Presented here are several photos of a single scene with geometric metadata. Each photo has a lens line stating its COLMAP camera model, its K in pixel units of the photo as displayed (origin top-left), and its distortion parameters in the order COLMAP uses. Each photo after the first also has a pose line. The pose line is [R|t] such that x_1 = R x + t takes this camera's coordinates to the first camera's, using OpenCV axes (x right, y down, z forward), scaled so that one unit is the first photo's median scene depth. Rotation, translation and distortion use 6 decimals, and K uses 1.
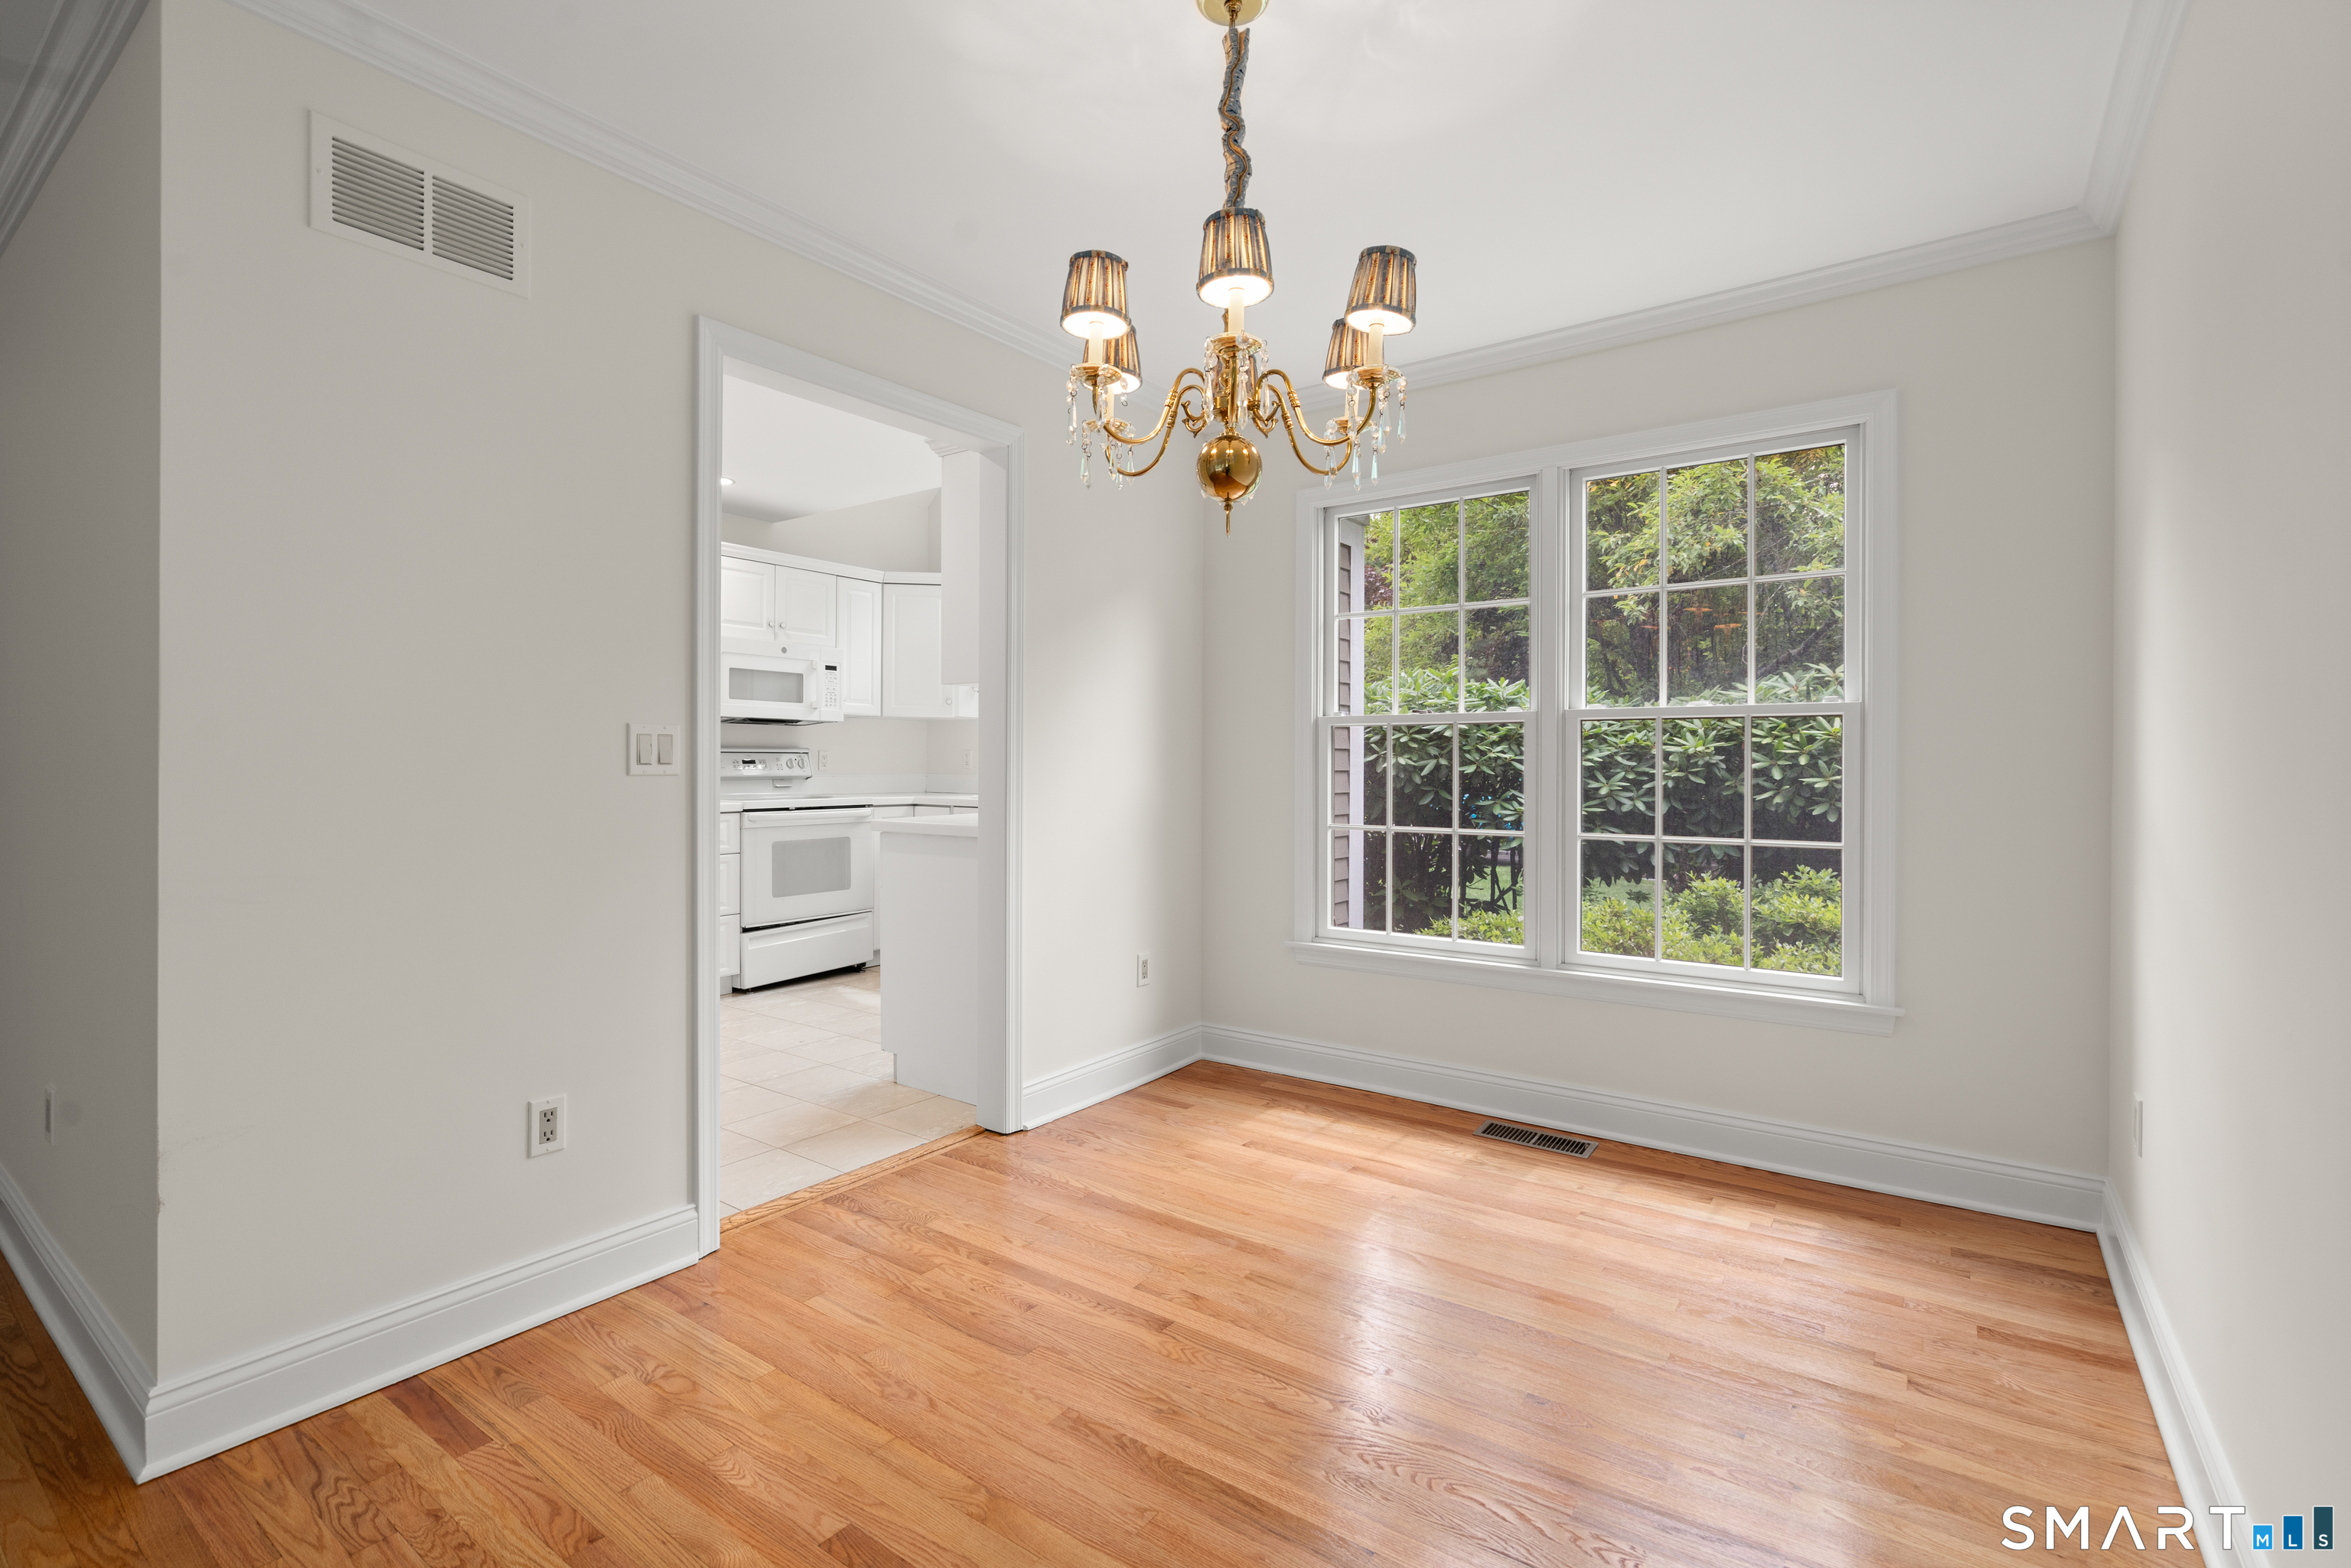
lens RADIAL K [[1059.7, 0, 1181.4], [0, 1059.7, 776.6], [0, 0, 1]] dist [-0.003609, 0.002192]
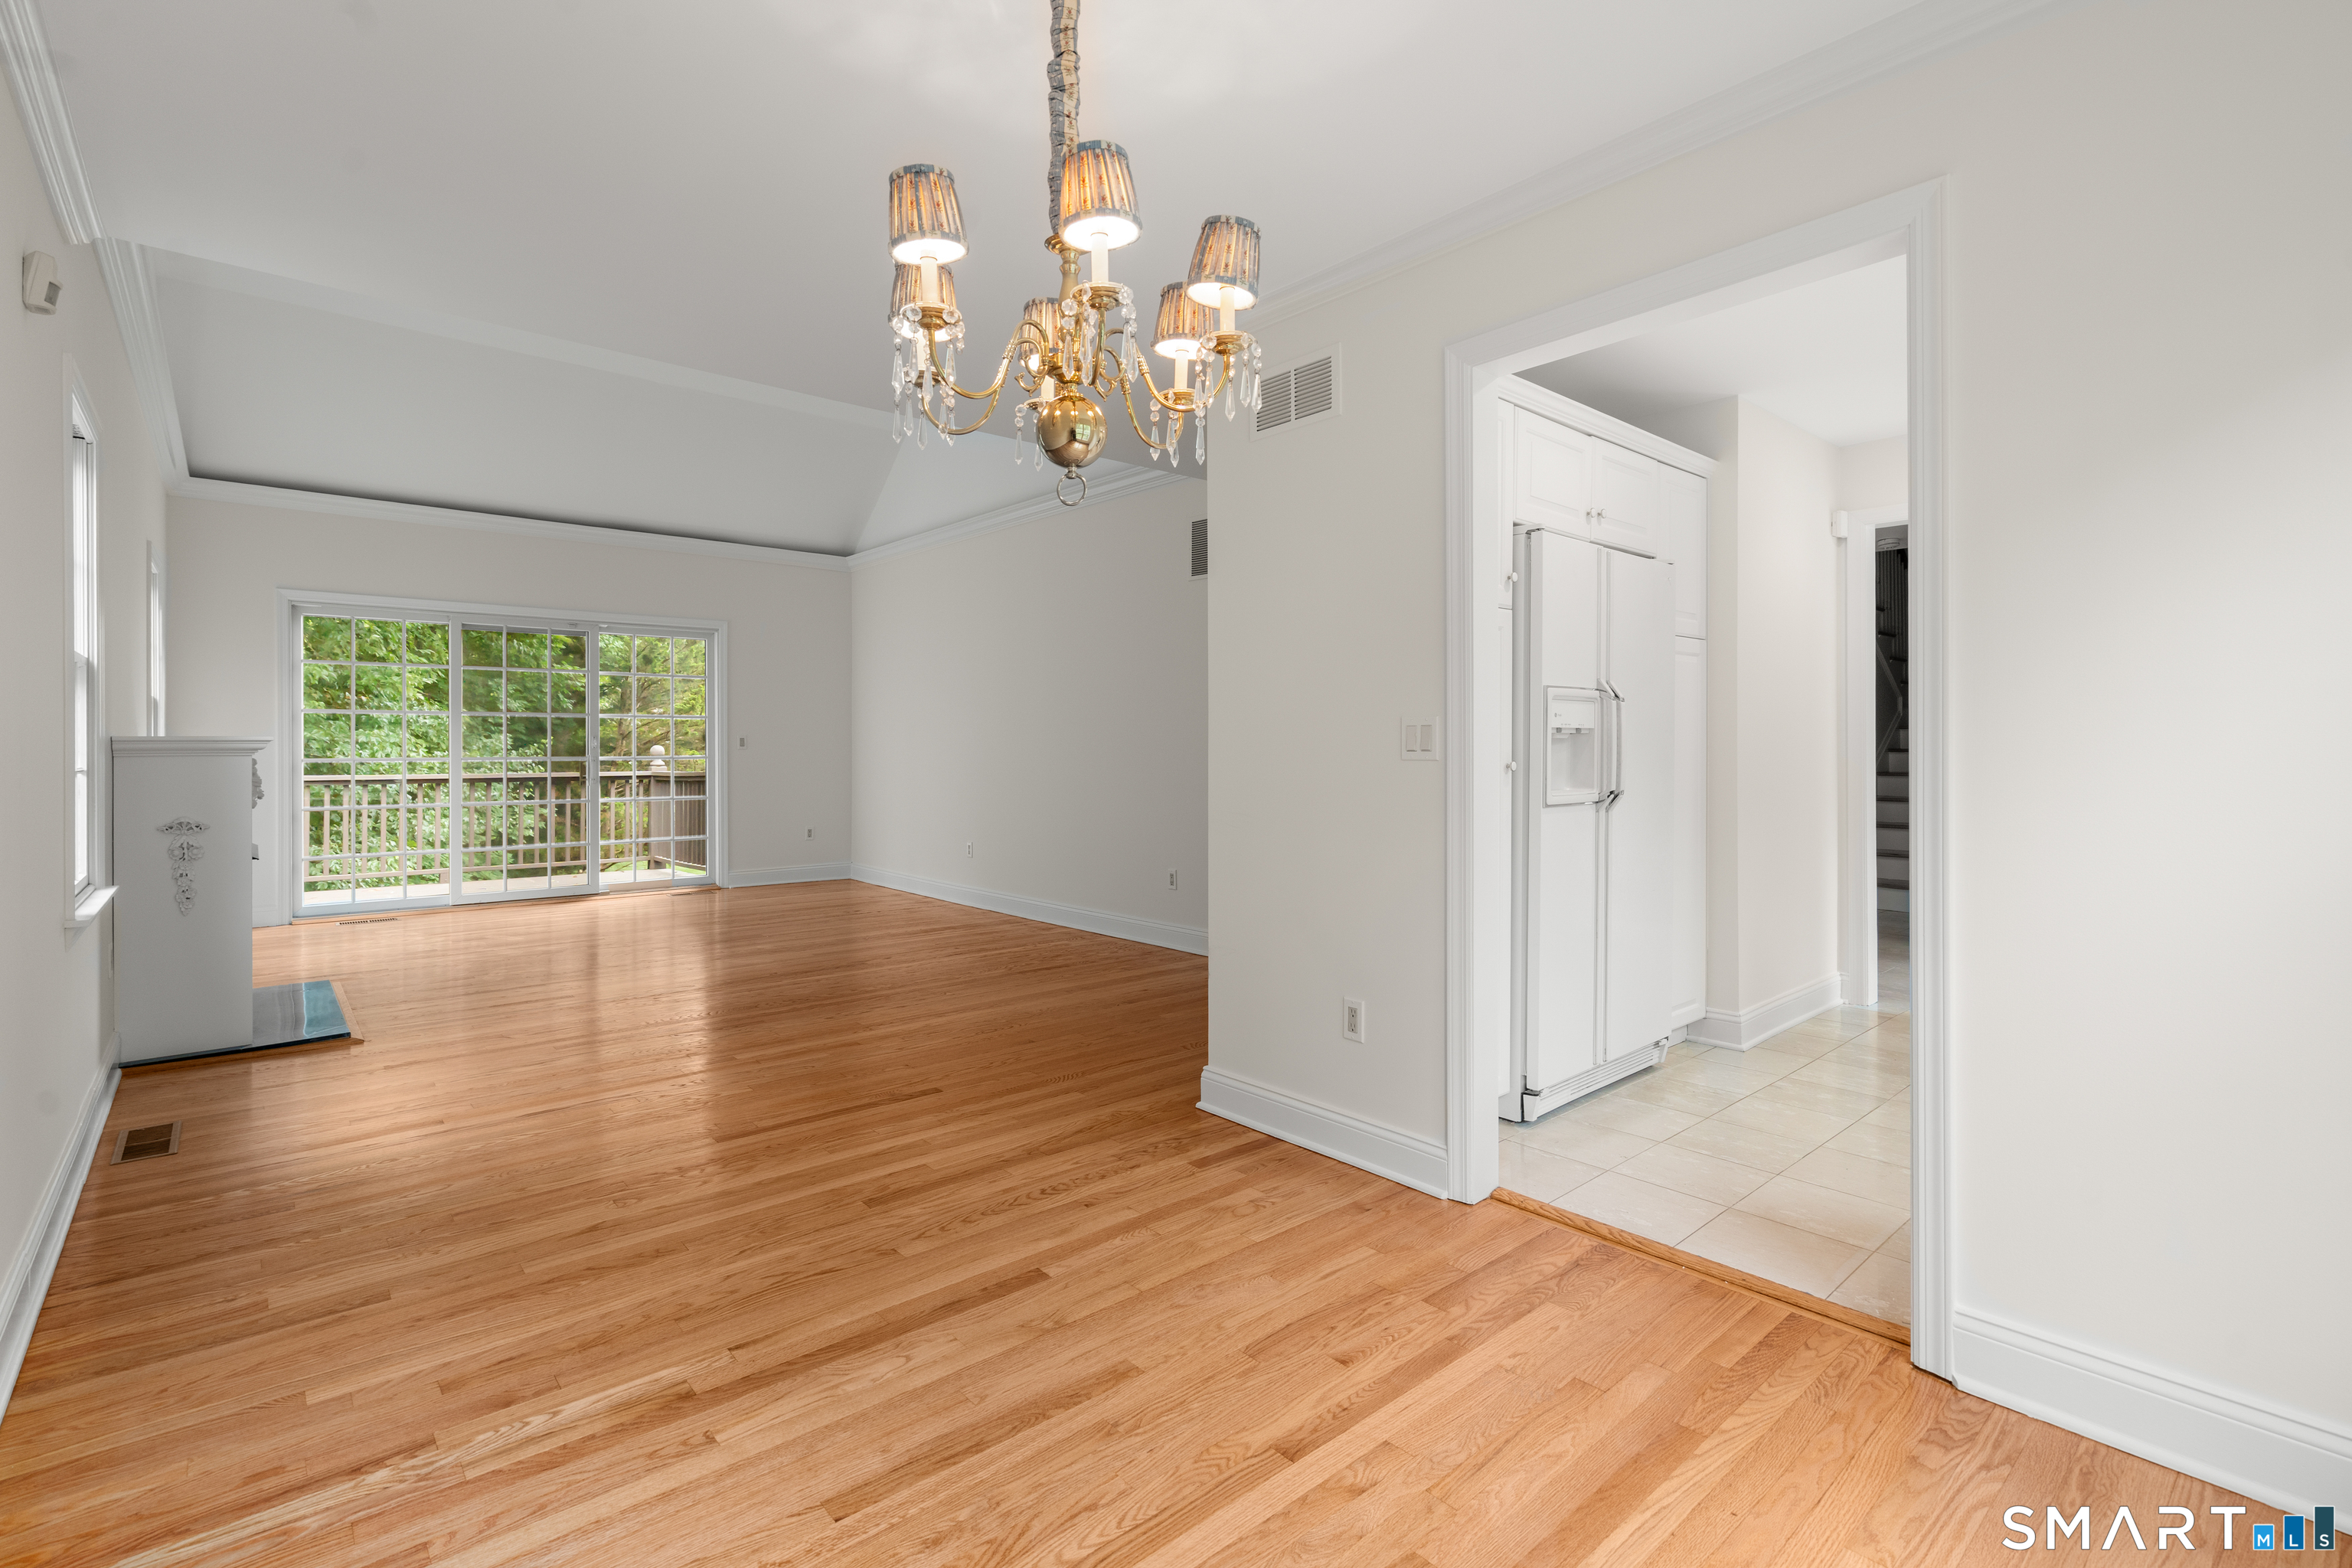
lens RADIAL K [[1060.2, 0, 1157.4], [0, 1060.2, 752.9], [0, 0, 1]] dist [-0.003609, 0.002192]
pose [[-0.240439, -0.005266, -0.970650, 0.541481], [-0.008216, 0.999960, -0.003390, -0.002228], [0.970630, 0.007160, -0.240472, 0.758469]]
